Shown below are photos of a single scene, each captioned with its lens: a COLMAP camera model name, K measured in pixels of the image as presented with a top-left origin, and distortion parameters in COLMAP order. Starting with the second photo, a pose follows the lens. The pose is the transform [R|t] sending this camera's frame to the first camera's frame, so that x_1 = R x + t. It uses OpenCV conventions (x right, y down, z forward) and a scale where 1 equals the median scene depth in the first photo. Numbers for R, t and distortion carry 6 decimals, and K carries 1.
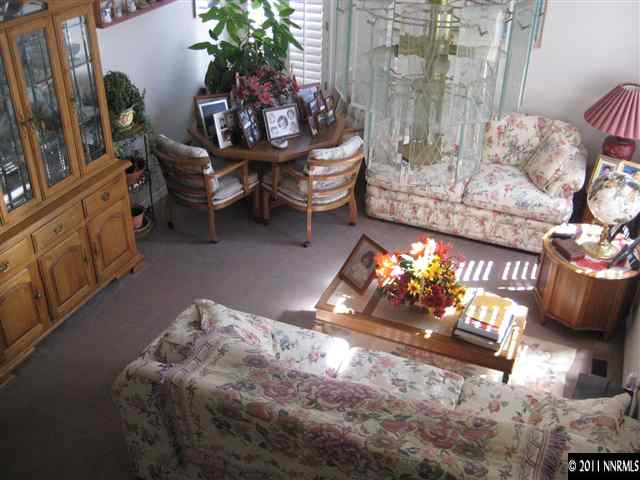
lens RADIAL K [[678.4, 0, 323.5], [0, 678.4, 238.0], [0, 0, 1]] dist [-0.162843, 0.262625]
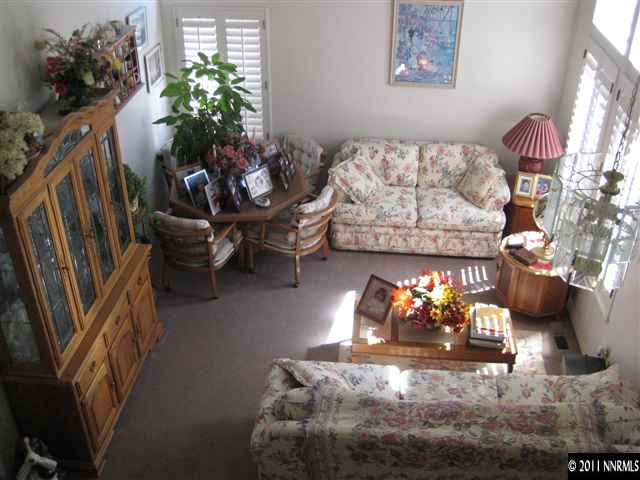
lens RADIAL K [[678.4, 0, 323.5], [0, 678.4, 238.0], [0, 0, 1]] dist [-0.162843, 0.262625]
pose [[0.955698, -0.166787, 0.242534, -0.260448], [0.162866, 0.985981, 0.036274, -0.109018], [-0.245184, 0.004834, 0.969464, -0.127818]]
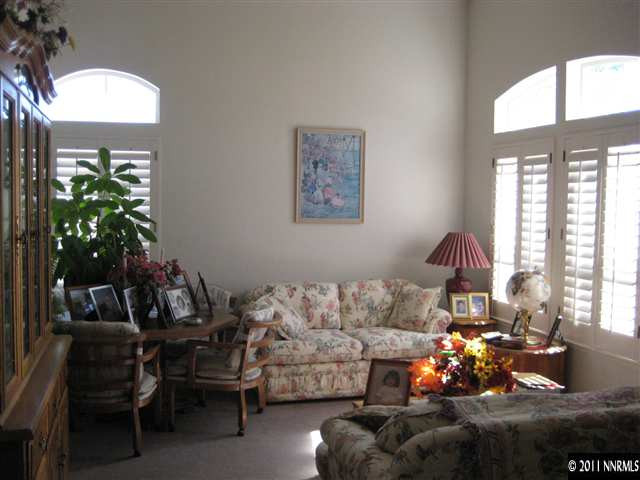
lens RADIAL K [[678.4, 0, 323.5], [0, 678.4, 238.0], [0, 0, 1]] dist [-0.162843, 0.262625]
pose [[0.778424, -0.037706, 0.626606, -0.487115], [0.326591, 0.876789, -0.352957, 0.131970], [-0.536093, 0.479394, 0.694828, 0.263022]]
